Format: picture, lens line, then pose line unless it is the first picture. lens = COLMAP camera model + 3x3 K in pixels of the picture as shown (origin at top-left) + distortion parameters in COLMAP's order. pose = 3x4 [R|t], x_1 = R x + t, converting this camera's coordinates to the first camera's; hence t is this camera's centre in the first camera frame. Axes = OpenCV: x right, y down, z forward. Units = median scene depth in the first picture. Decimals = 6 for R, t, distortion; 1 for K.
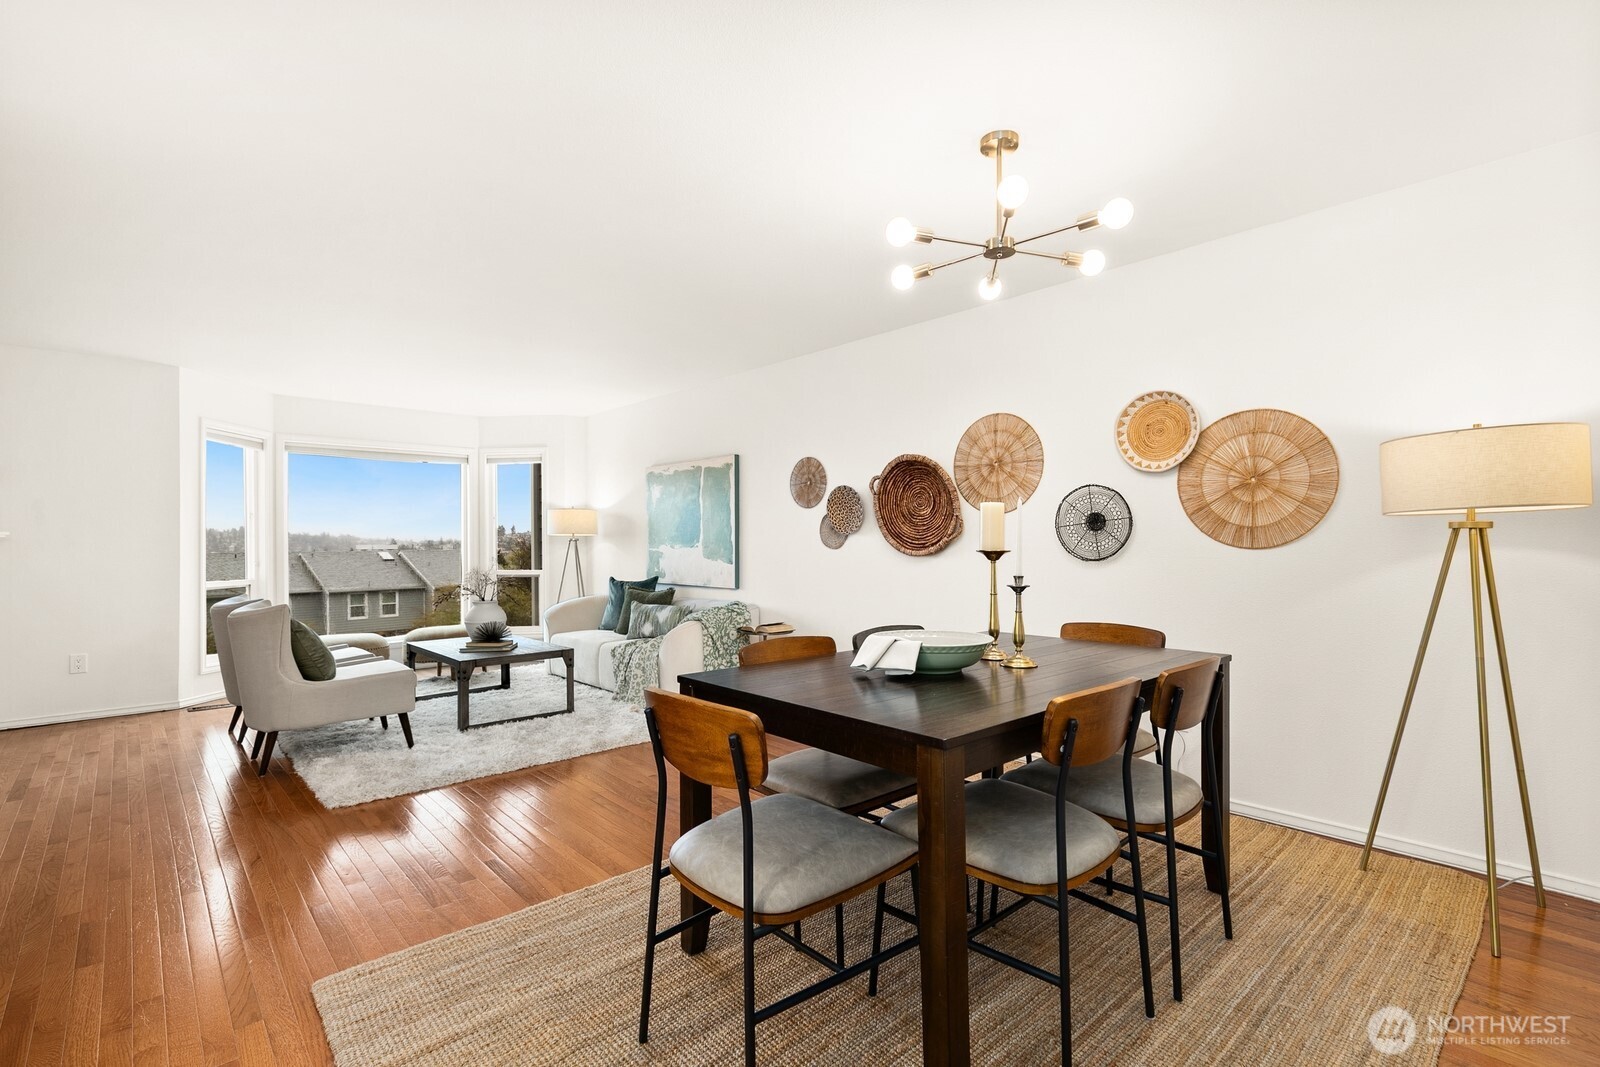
lens RADIAL K [[733.6, 0, 800.9], [0, 733.6, 535.6], [0, 0, 1]] dist [0.002770, 0.000785]
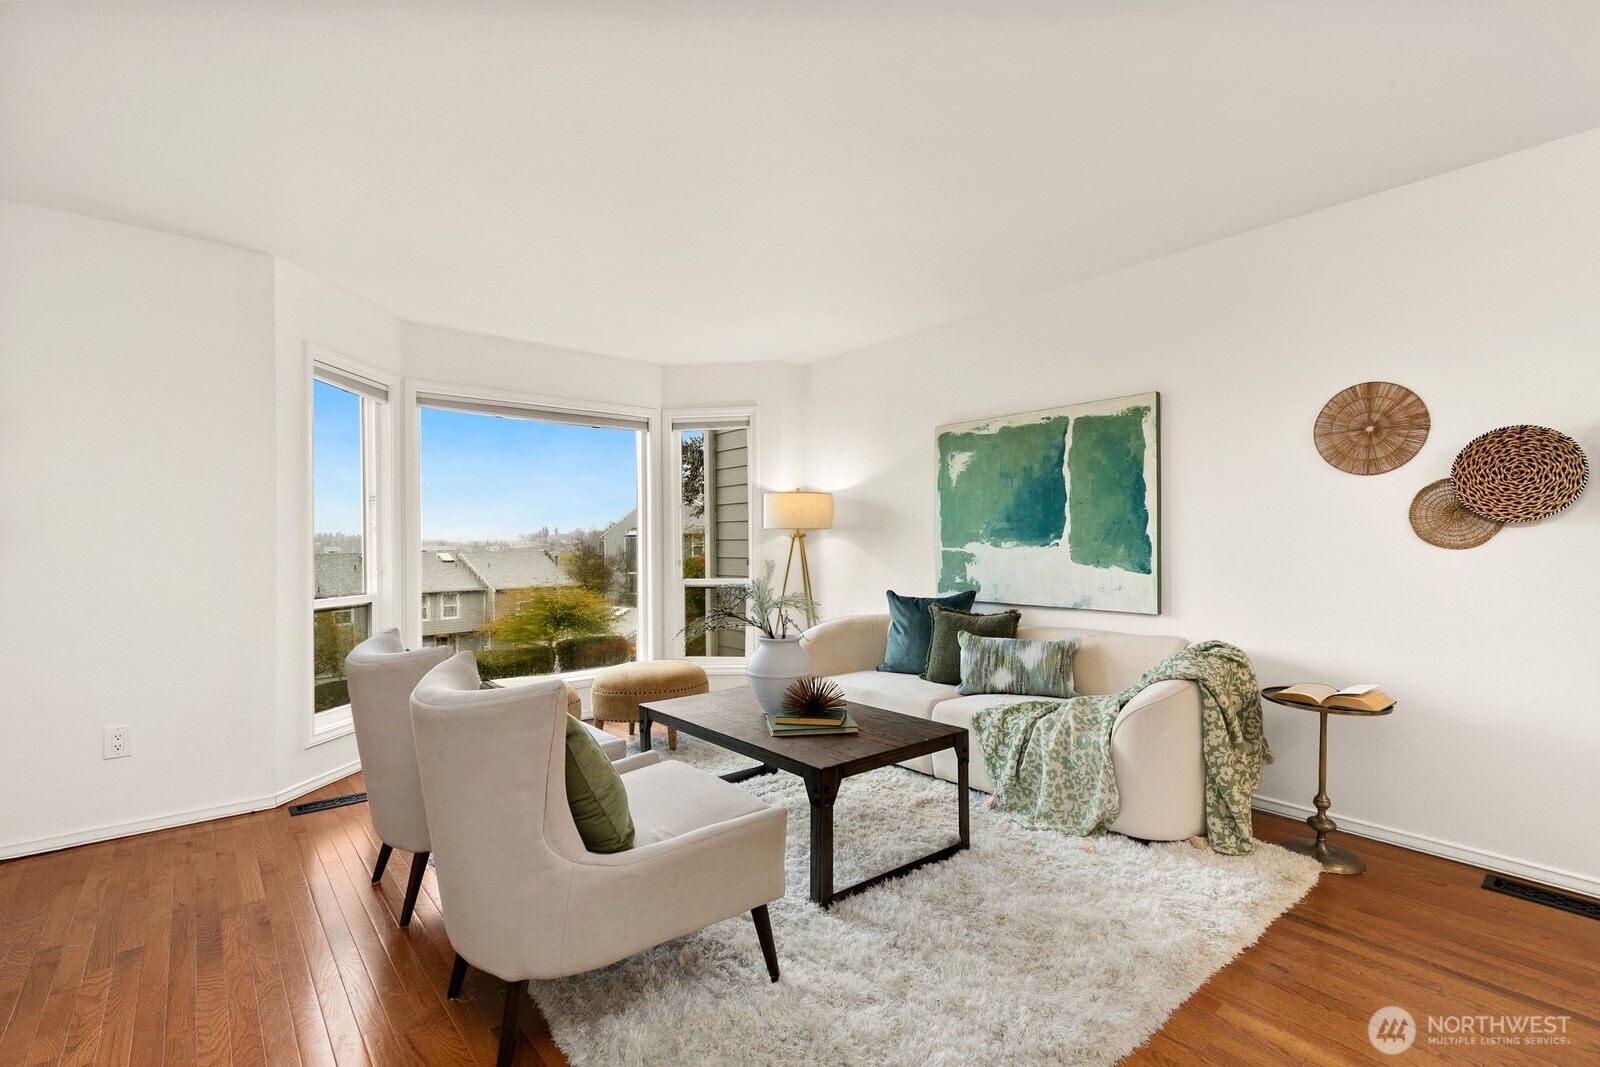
lens RADIAL K [[733.6, 0, 798.4], [0, 733.6, 534.9], [0, 0, 1]] dist [0.002770, 0.000785]
pose [[0.998493, -0.001876, -0.054852, -0.327677], [0.001766, 0.999996, -0.002053, 0.007336], [0.054855, 0.001953, 0.998492, 0.358260]]
